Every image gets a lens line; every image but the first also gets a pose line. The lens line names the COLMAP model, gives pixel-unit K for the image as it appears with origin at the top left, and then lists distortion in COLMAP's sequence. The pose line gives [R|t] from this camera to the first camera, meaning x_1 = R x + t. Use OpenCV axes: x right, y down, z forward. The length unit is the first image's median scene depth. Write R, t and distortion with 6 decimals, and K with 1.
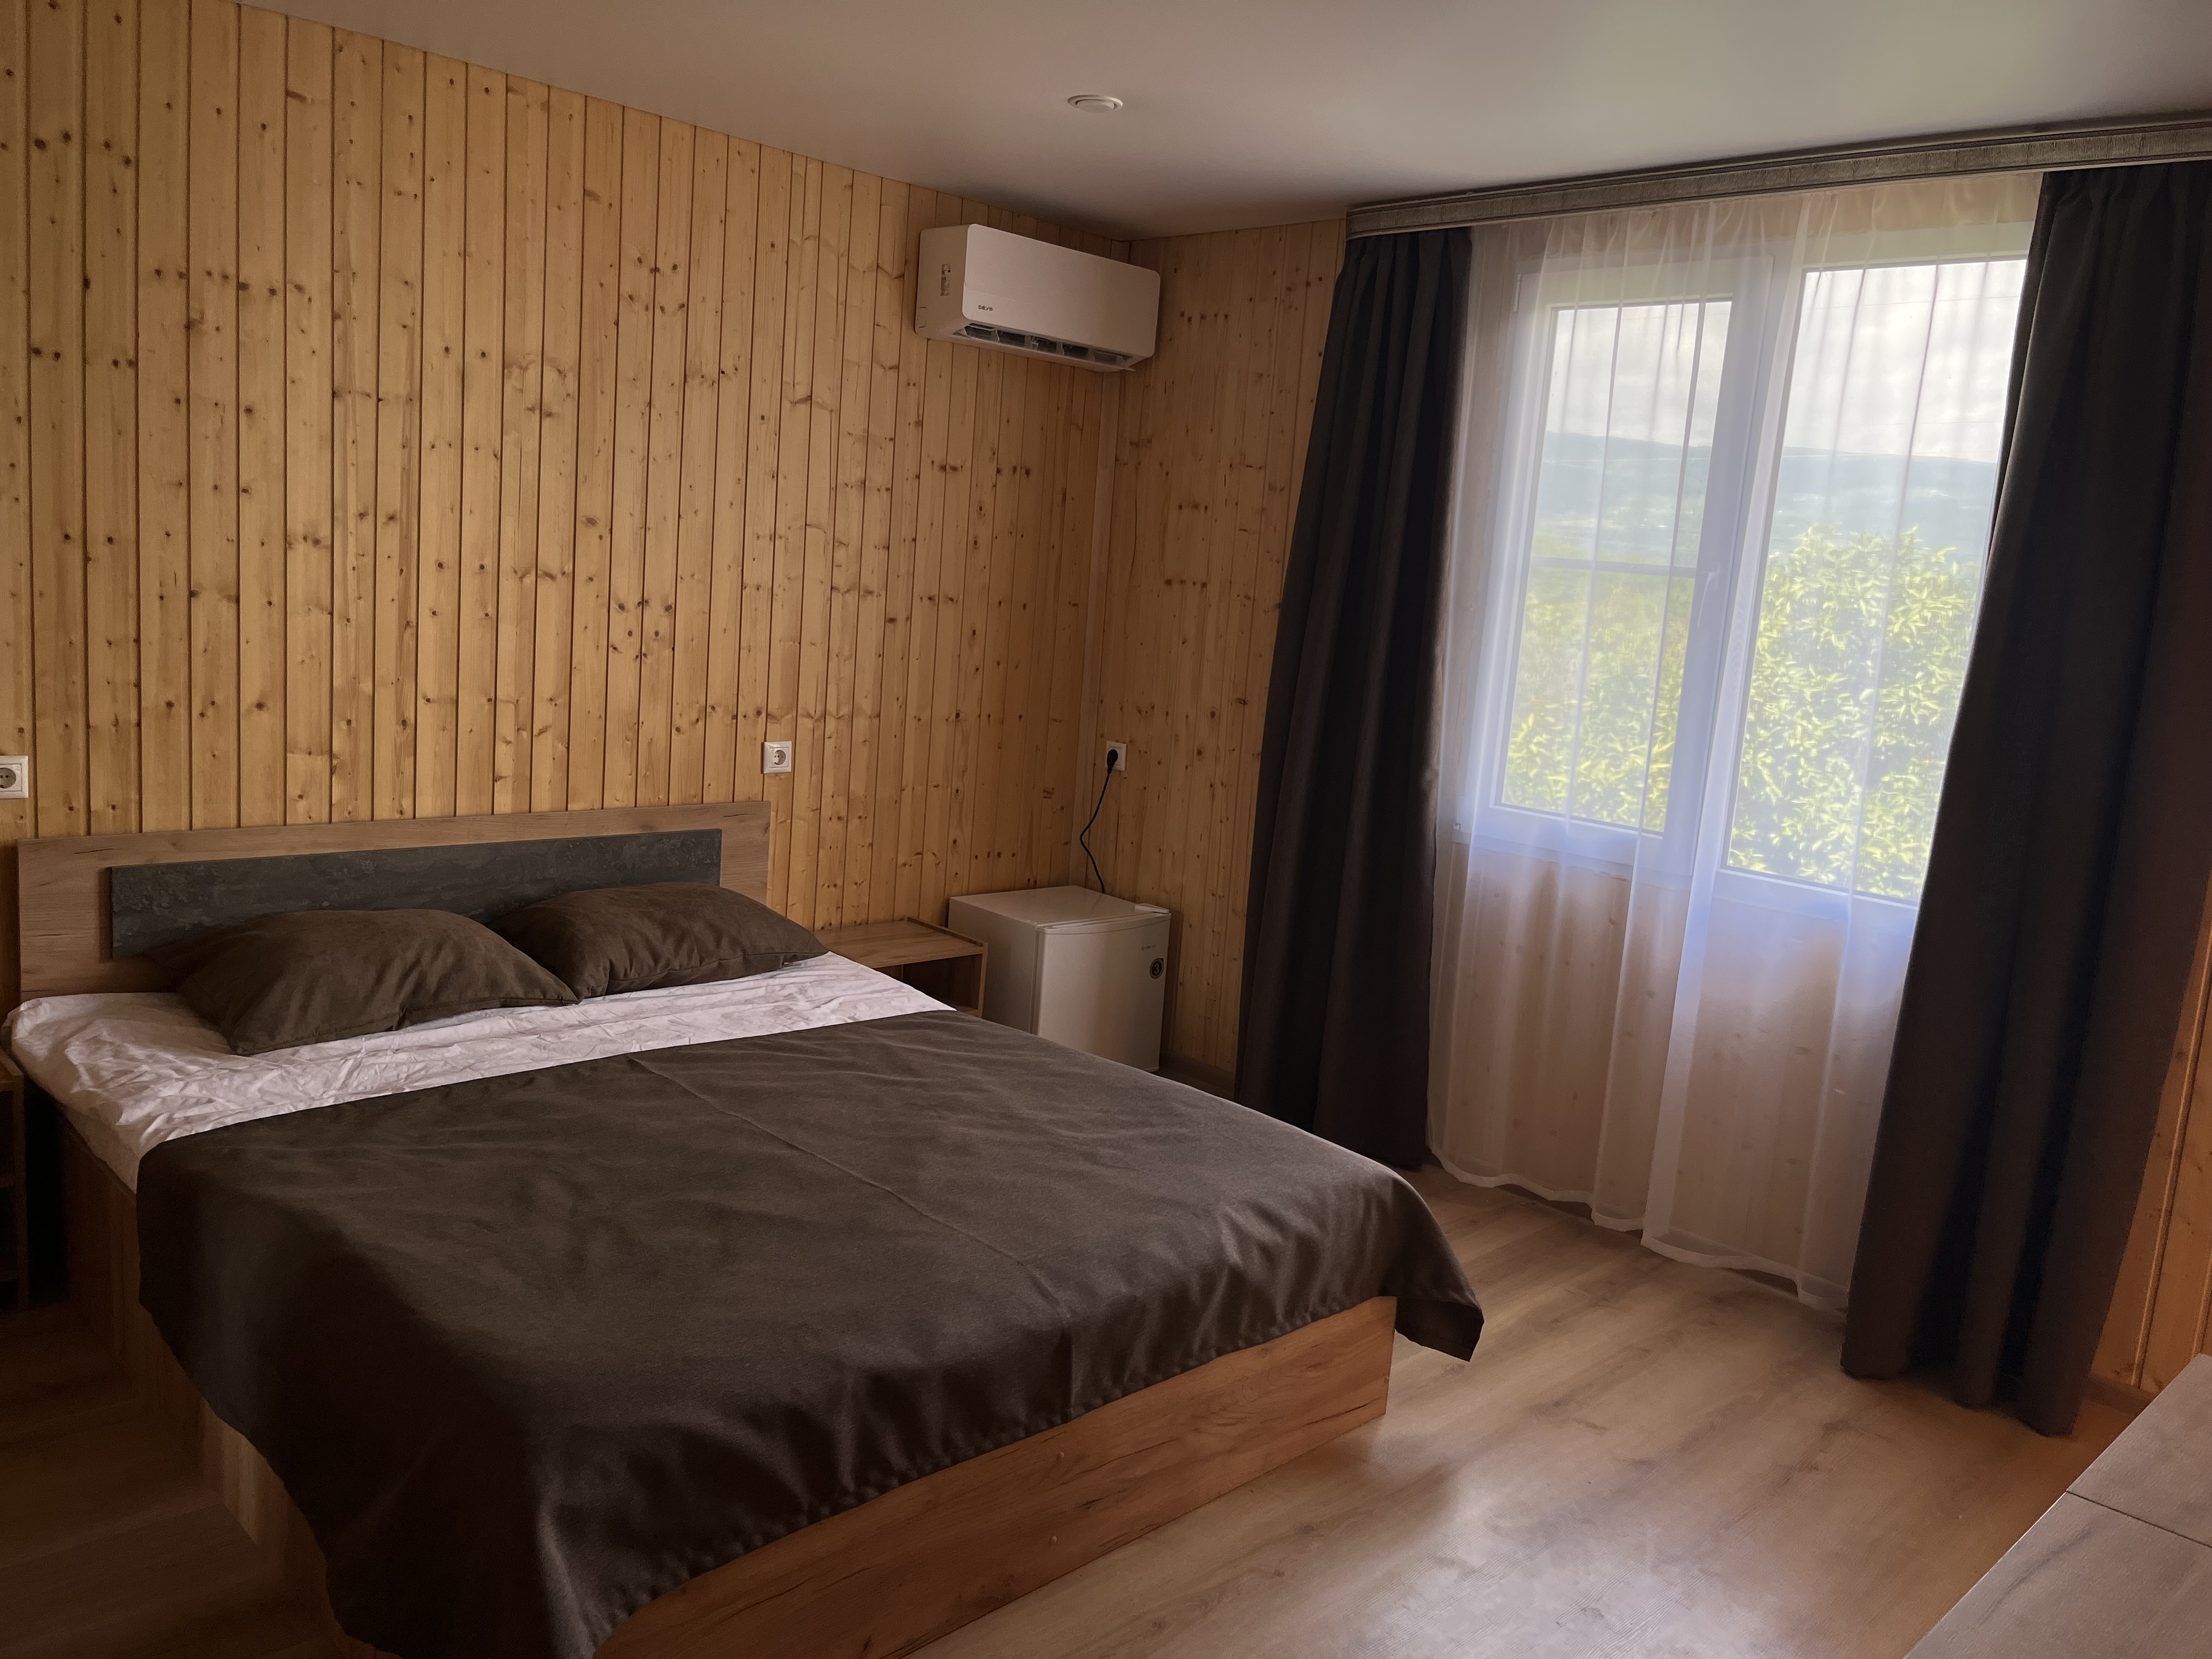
lens RADIAL K [[1700.2, 0, 1106.0], [0, 1700.2, 829.5], [0, 0, 1]] dist [0.082873, -0.117411]
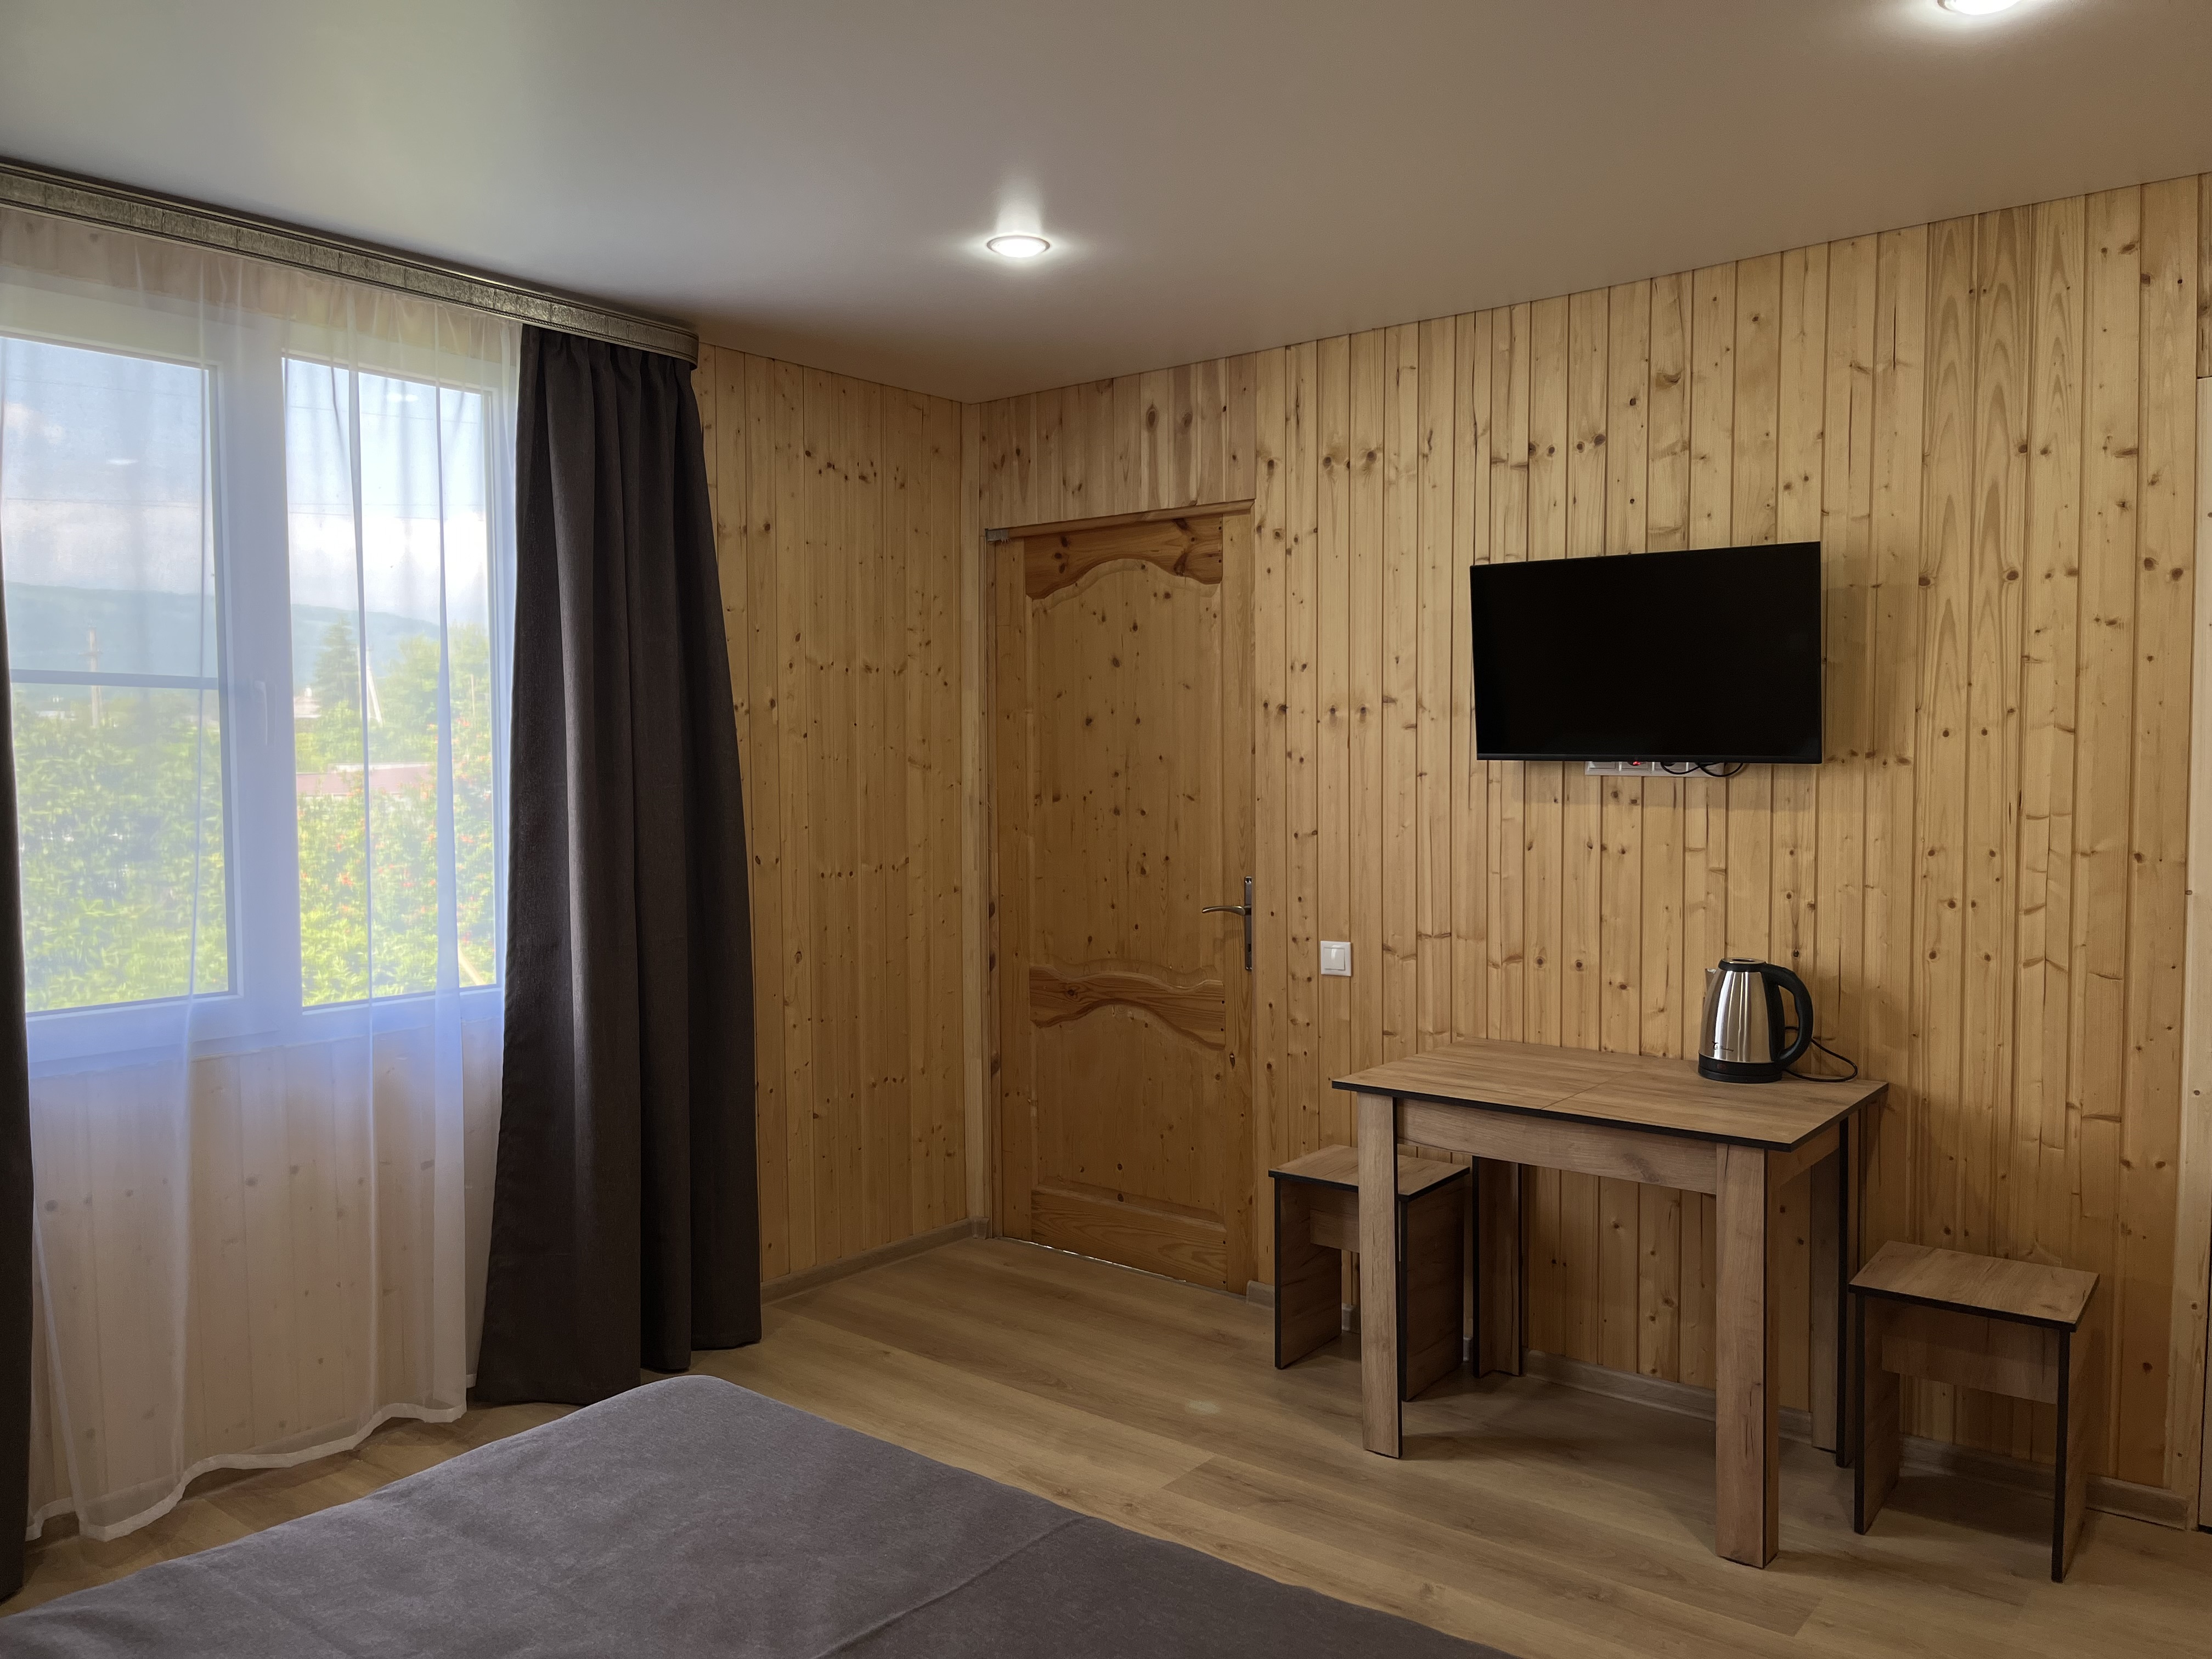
lens RADIAL K [[1700.2, 0, 1106.0], [0, 1700.2, 829.5], [0, 0, 1]] dist [0.082873, -0.117411]
pose [[-0.118401, -0.131683, 0.984195, -0.575335], [0.144791, 0.978284, 0.148311, -0.145351], [-0.982353, 0.160063, -0.096763, 0.680881]]
